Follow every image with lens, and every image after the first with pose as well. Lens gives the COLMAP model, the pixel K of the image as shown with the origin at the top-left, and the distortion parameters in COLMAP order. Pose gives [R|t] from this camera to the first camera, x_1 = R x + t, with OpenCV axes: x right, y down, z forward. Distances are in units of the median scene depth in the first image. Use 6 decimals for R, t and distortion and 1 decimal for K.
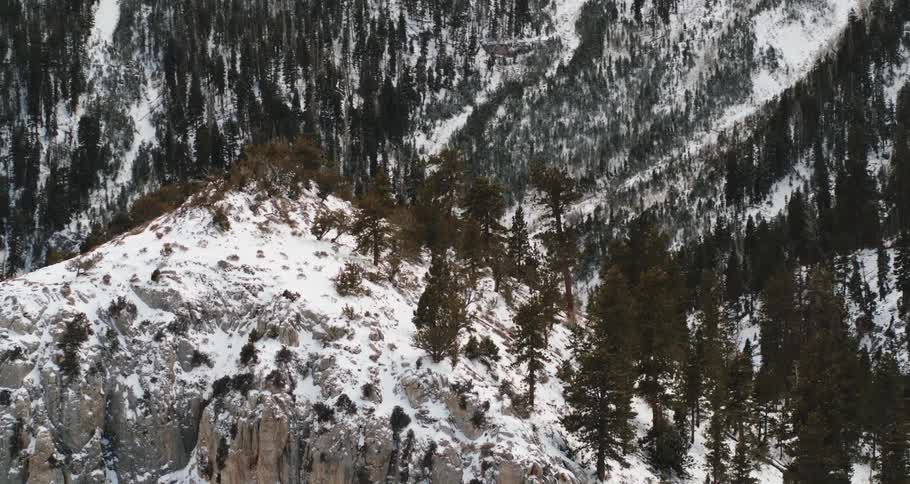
lens RADIAL K [[1862.8, 0, 455.0], [0, 1862.8, 242.0], [0, 0, 1]] dist [-0.021160, -0.301994]
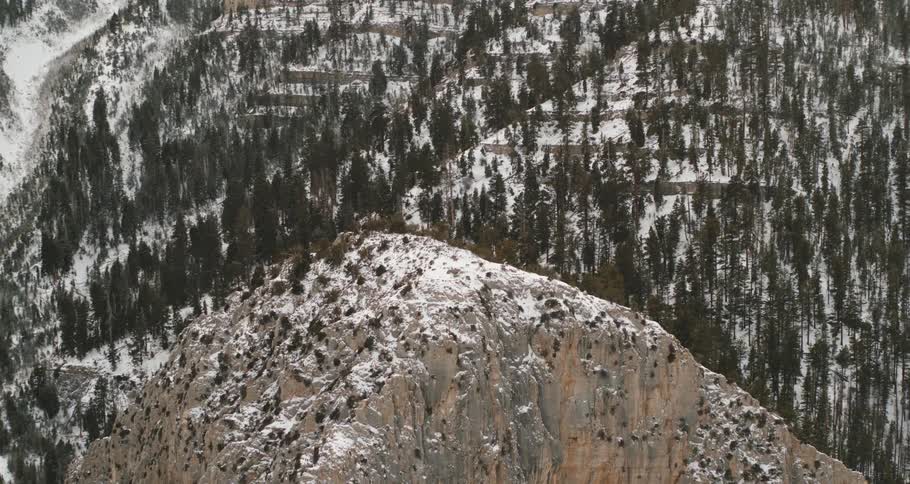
lens RADIAL K [[1862.8, 0, 455.0], [0, 1862.8, 242.0], [0, 0, 1]] dist [-0.021160, -0.301994]
pose [[0.817104, -0.036596, 0.575327, -1.590654], [0.063721, 0.997601, -0.027042, 0.039140], [-0.572957, 0.058756, 0.817476, -0.875104]]
